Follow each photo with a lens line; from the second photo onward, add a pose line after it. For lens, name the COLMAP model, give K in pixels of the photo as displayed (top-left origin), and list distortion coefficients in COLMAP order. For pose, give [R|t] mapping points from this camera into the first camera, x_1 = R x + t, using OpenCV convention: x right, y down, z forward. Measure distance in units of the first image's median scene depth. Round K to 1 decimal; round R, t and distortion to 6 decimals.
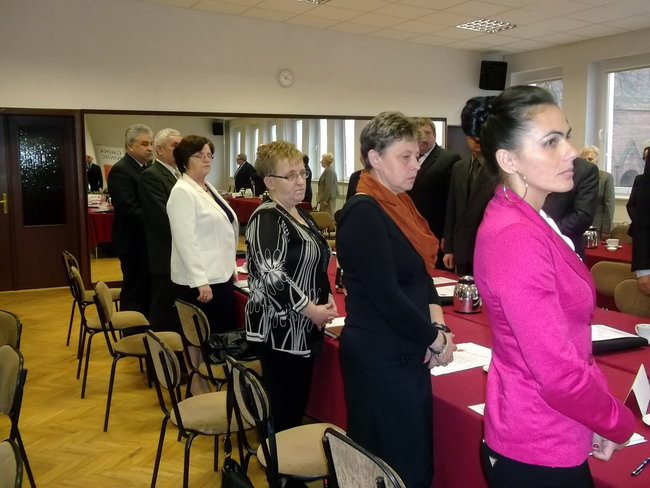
lens RADIAL K [[699.7, 0, 331.9], [0, 699.7, 242.1], [0, 0, 1]] dist [-0.010328, 0.018425]
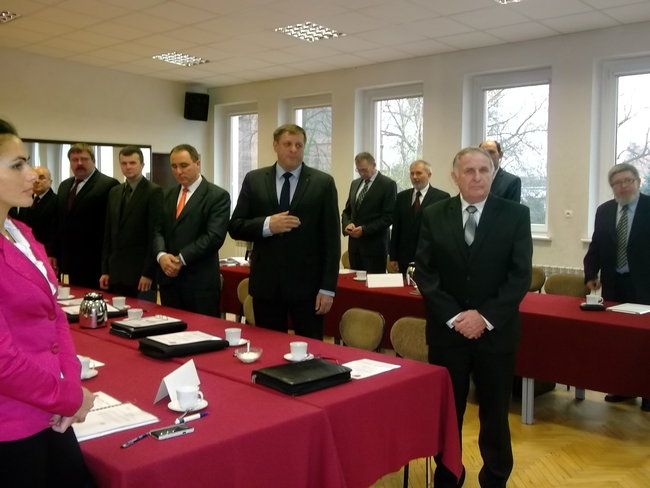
lens RADIAL K [[698.3, 0, 324.0], [0, 698.3, 237.4], [0, 0, 1]] dist [-0.015719, -0.010454]
pose [[0.942243, -0.010049, 0.334778, 0.131239], [0.025325, 0.998826, -0.041297, 0.012542], [-0.333970, 0.047390, 0.941392, -0.087157]]
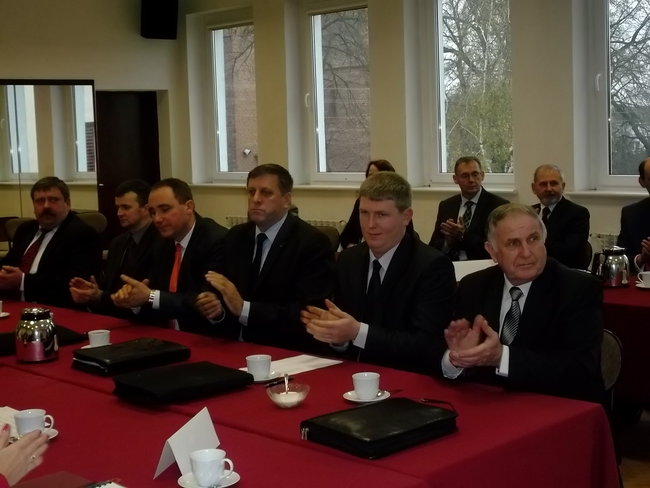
lens RADIAL K [[1051.5, 0, 325.0], [0, 1051.5, 244.0], [0, 0, 1]] dist [-0.086058, -0.038464]
pose [[0.948184, -0.058282, 0.312331, 0.113489], [0.064678, 0.997855, -0.010148, 0.011063], [-0.311070, 0.029823, 0.949919, -0.047122]]
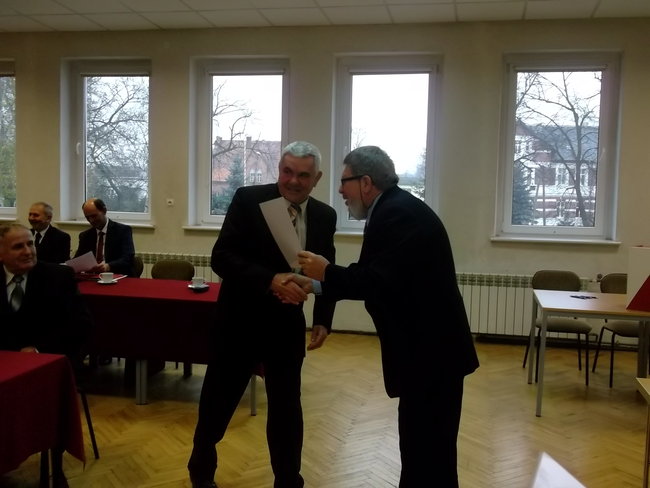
lens RADIAL K [[699.7, 0, 331.9], [0, 699.7, 242.1], [0, 0, 1]] dist [-0.010328, 0.018425]
pose [[0.608927, -0.041677, 0.792131, 0.098236], [0.061488, 0.998094, 0.005246, 0.016429], [-0.790840, 0.045511, 0.610329, -0.101030]]
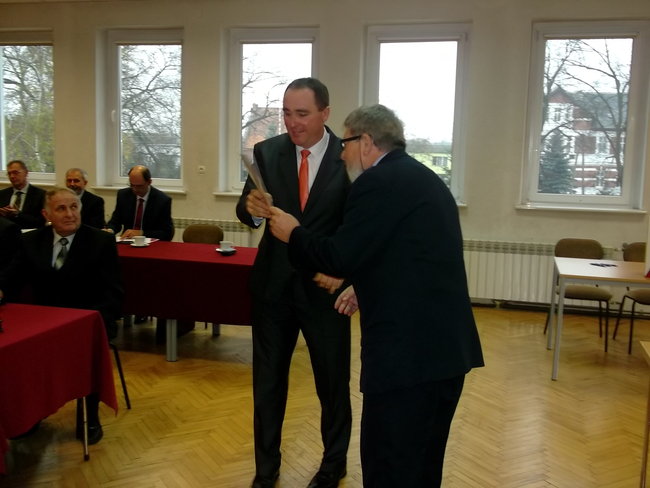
lens RADIAL K [[698.1, 0, 329.4], [0, 698.1, 241.5], [0, 0, 1]] dist [-0.006647, -0.000203]
pose [[0.650362, -0.070468, 0.756349, 0.087456], [0.053307, 0.997467, 0.047095, 0.020109], [-0.757752, 0.009690, 0.652471, -0.131323]]
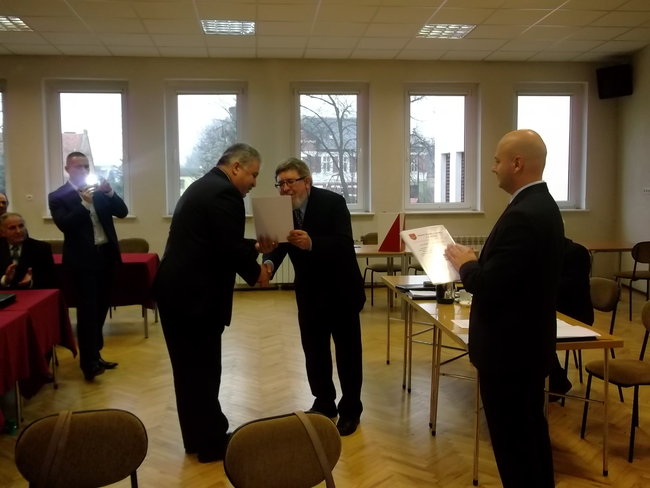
lens RADIAL K [[680.1, 0, 325.0], [0, 680.1, 244.0], [0, 0, 1]] dist [-0.006421, -0.008804]
pose [[0.335115, -0.084570, 0.938374, -0.360050], [0.107340, 0.992906, 0.051151, 0.031595], [-0.936043, 0.083583, 0.341815, -0.239619]]
